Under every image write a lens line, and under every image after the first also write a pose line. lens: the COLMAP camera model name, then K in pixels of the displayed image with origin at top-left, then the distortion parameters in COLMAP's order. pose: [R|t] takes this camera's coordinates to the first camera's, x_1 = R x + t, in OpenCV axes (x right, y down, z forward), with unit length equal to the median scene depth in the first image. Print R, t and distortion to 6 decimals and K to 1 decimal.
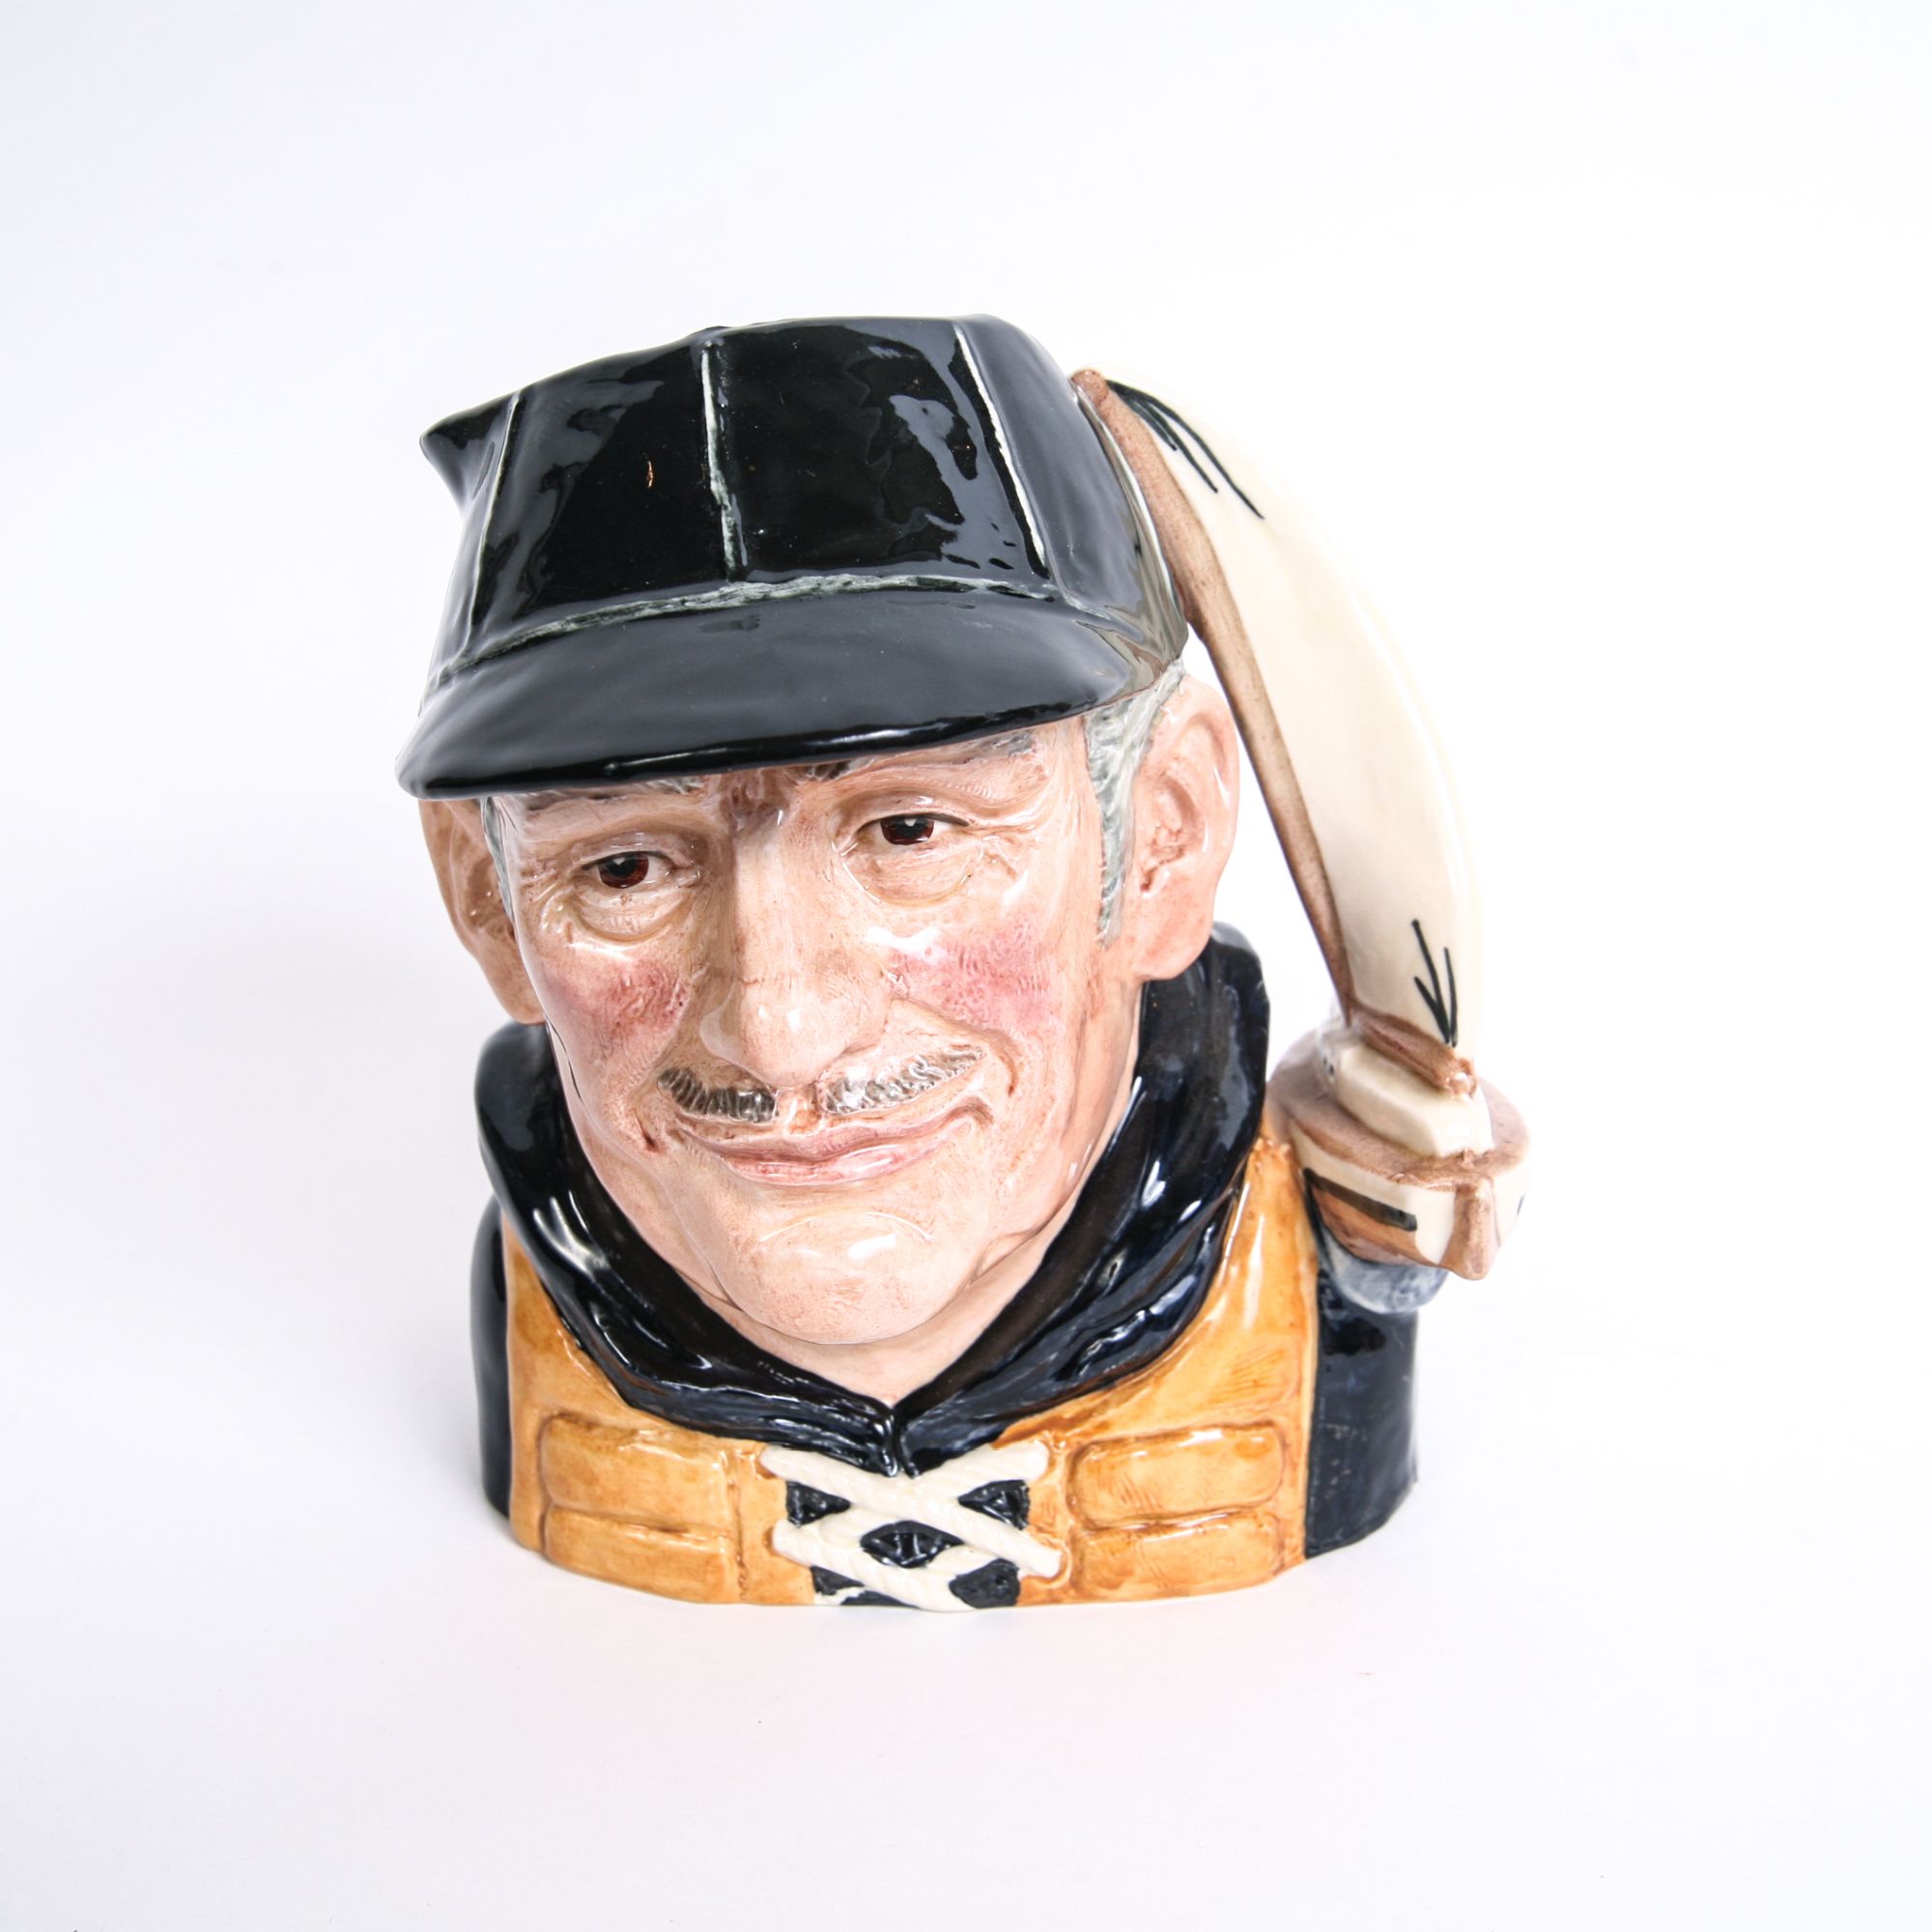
lens RADIAL K [[2735.2, 0, 966.0], [0, 2735.2, 966.0], [0, 0, 1]] dist [-0.171161, -0.048628]
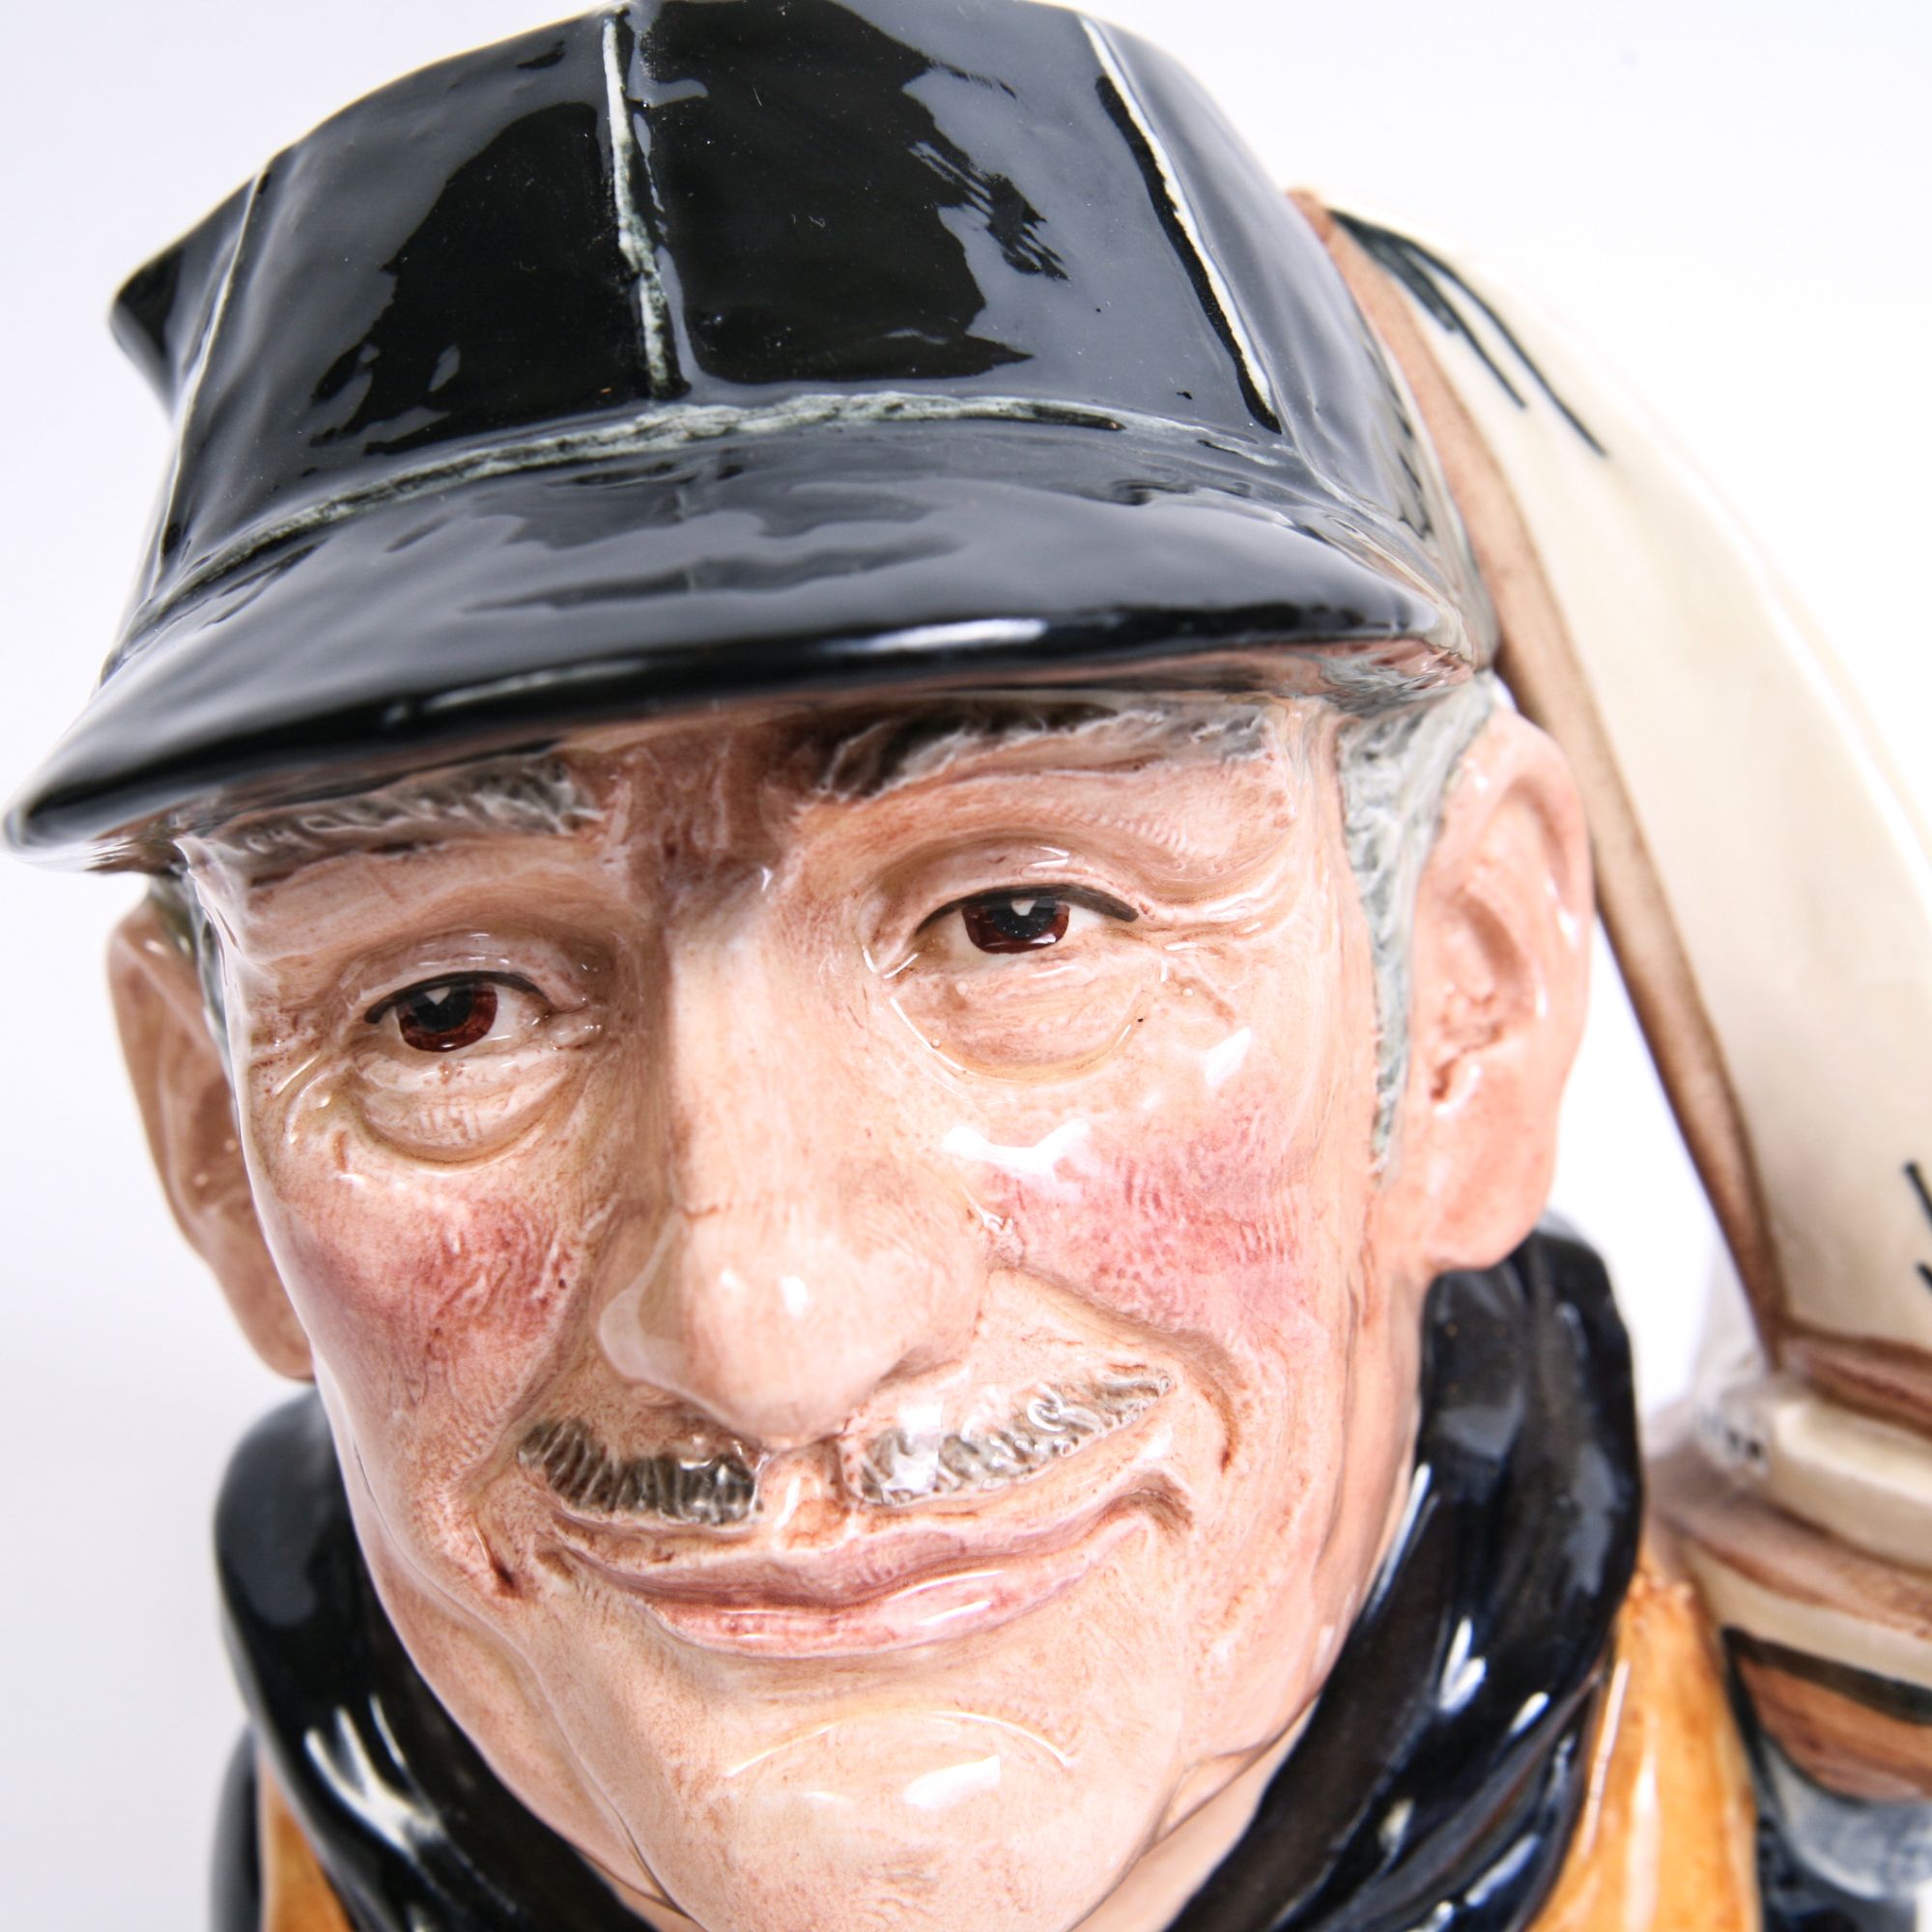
lens RADIAL K [[3115.9, 0, 940.8], [0, 3115.9, 966.1], [0, 0, 1]] dist [-0.118814, 0.117434]
pose [[0.999840, -0.017433, -0.003913, -0.032345], [0.016549, 0.986151, -0.165025, 0.049968], [0.006735, 0.164934, 0.986282, 0.430139]]
